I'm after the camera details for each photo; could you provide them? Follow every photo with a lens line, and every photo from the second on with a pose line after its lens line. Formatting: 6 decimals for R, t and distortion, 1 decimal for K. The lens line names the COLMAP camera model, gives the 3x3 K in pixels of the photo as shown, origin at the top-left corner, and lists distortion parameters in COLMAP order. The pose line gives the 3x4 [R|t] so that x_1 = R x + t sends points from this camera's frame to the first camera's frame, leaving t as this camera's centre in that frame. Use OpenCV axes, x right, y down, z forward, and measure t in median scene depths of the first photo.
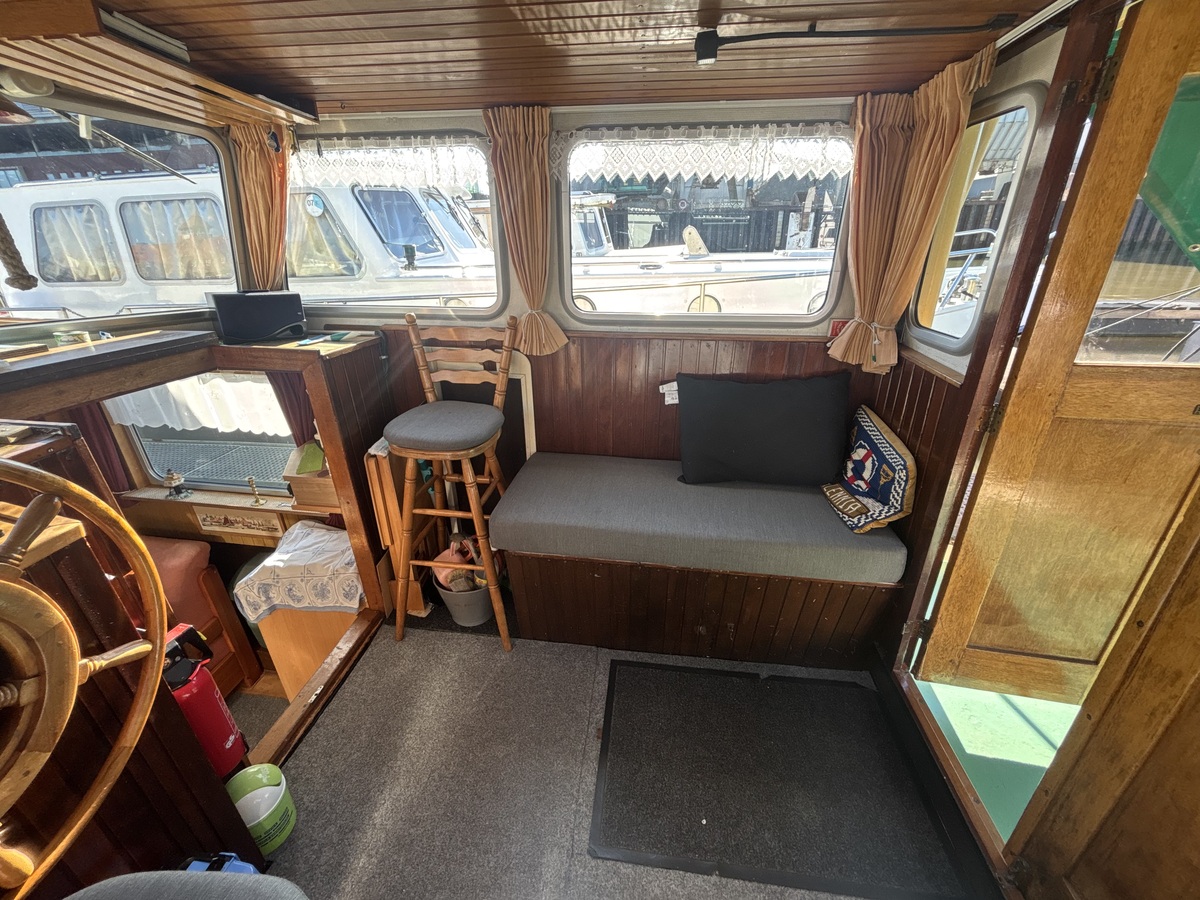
lens RADIAL K [[484.0, 0, 597.1], [0, 484.0, 452.6], [0, 0, 1]] dist [0.000258, 0.000435]
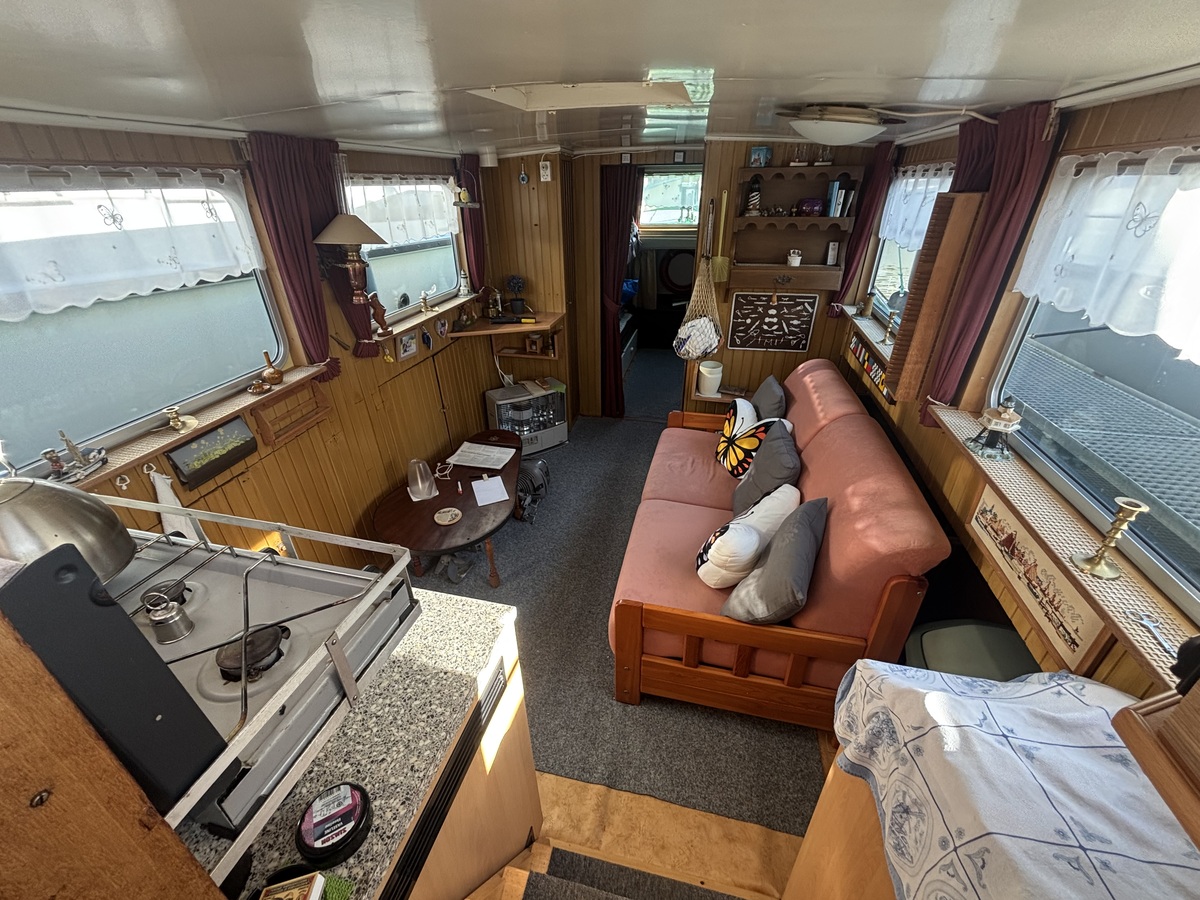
lens RADIAL K [[484.0, 0, 597.1], [0, 484.0, 452.6], [0, 0, 1]] dist [0.000258, 0.000435]
pose [[-0.100776, 0.482737, -0.869948, -0.540804], [-0.405224, 0.778669, 0.479028, 0.018217], [0.908646, 0.400798, 0.117146, 0.820437]]
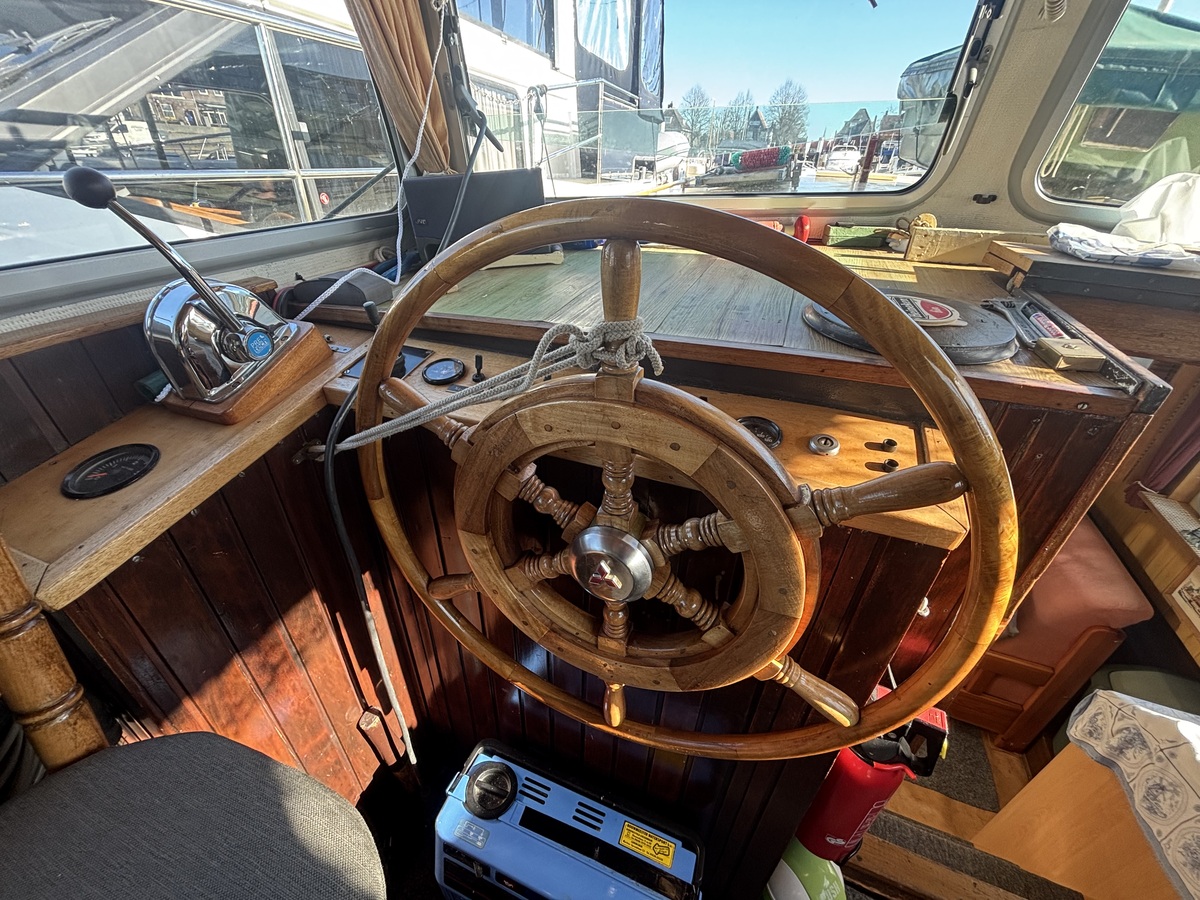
lens RADIAL K [[482.1, 0, 588.0], [0, 482.1, 451.7], [0, 0, 1]] dist [-0.007588, -0.000063]
pose [[-0.249578, 0.515449, -0.819770, -0.280616], [-0.420091, 0.705118, 0.571255, -0.023401], [0.872487, 0.486951, 0.040554, 0.280142]]
